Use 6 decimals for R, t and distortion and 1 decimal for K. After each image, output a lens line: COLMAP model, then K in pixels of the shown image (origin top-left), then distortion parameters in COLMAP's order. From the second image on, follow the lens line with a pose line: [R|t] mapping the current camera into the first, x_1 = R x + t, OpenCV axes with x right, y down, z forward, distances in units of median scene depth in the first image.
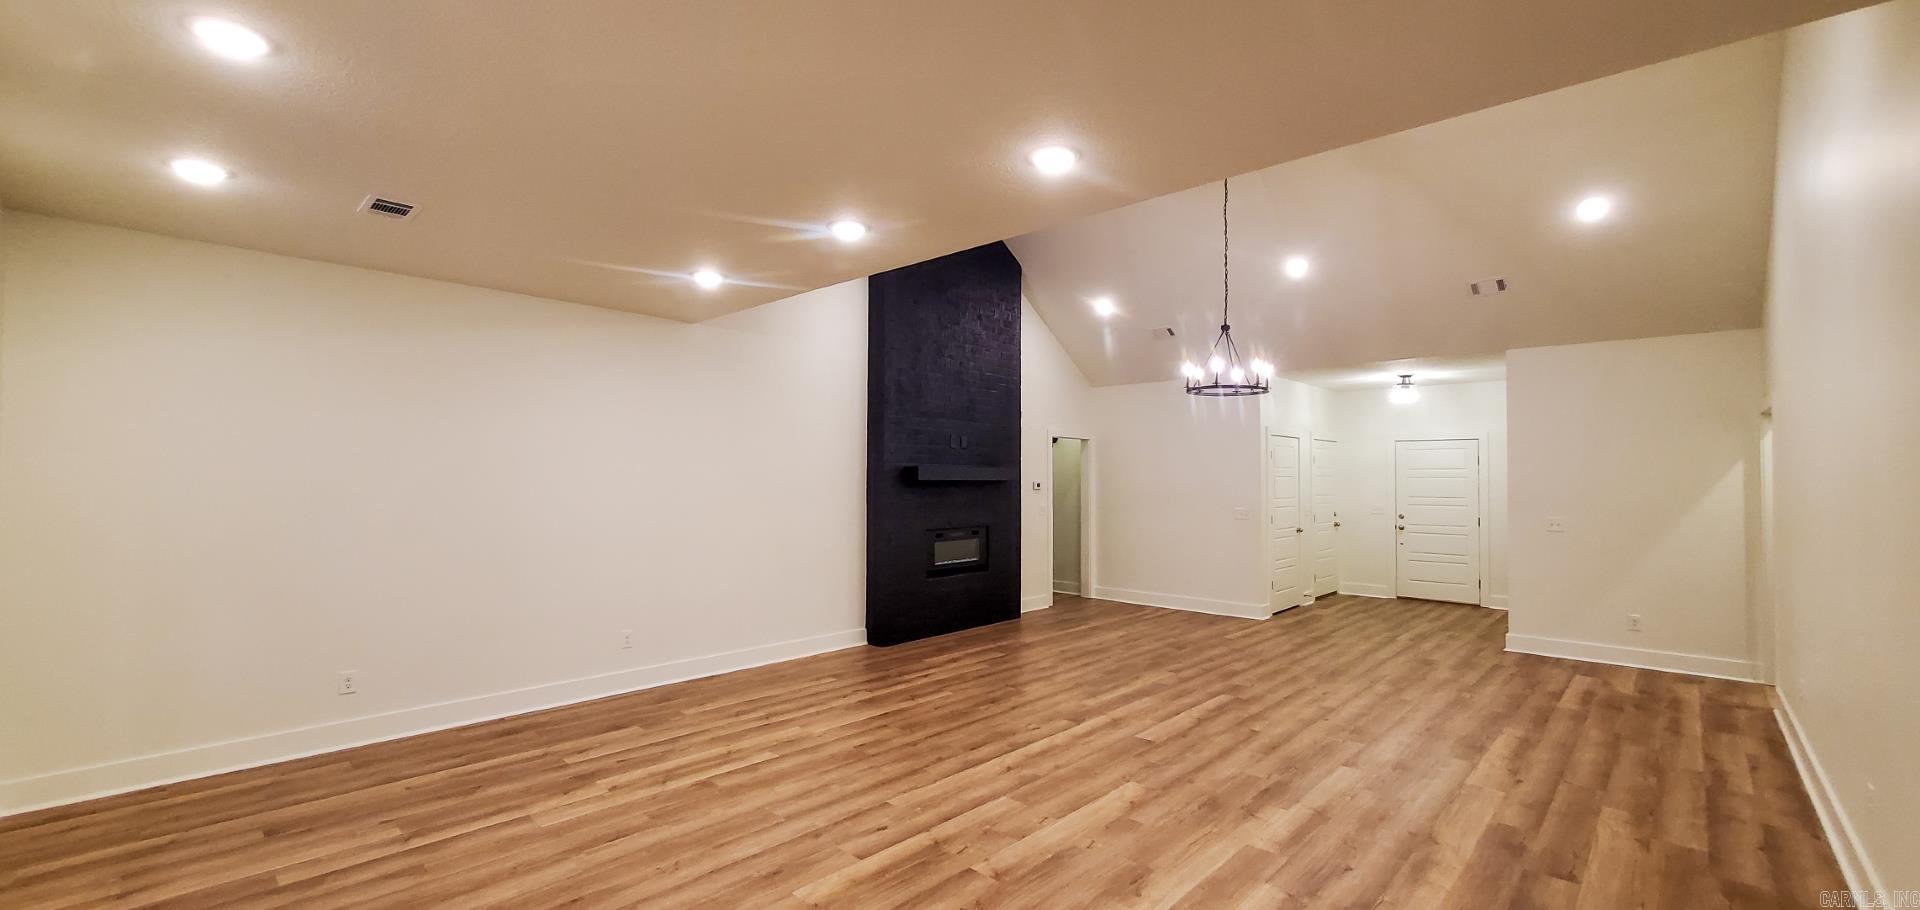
lens RADIAL K [[766.8, 0, 960.0], [0, 766.8, 455.0], [0, 0, 1]] dist [-0.000114, -0.000091]
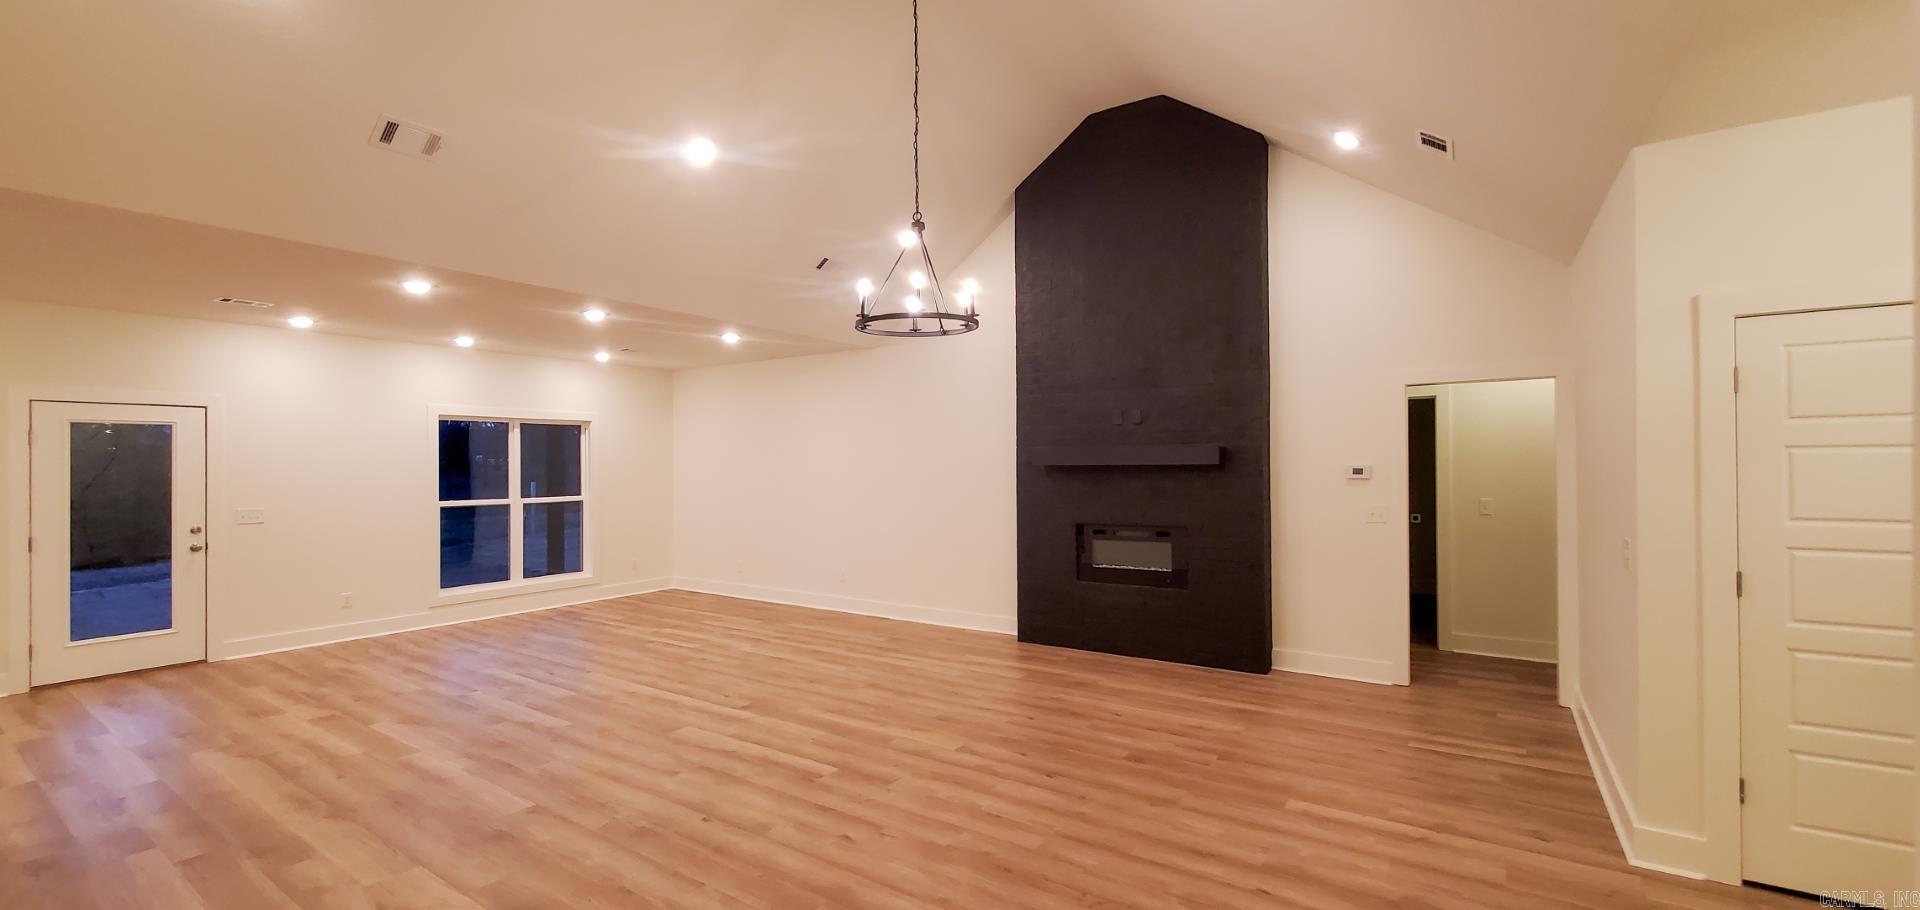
lens RADIAL K [[766.8, 0, 960.0], [0, 766.8, 455.0], [0, 0, 1]] dist [-0.000114, -0.000091]
pose [[0.159955, -0.016937, -0.986979, 1.232387], [0.040887, 0.999108, -0.010519, 0.040363], [0.986277, -0.038672, 0.160505, 1.167194]]
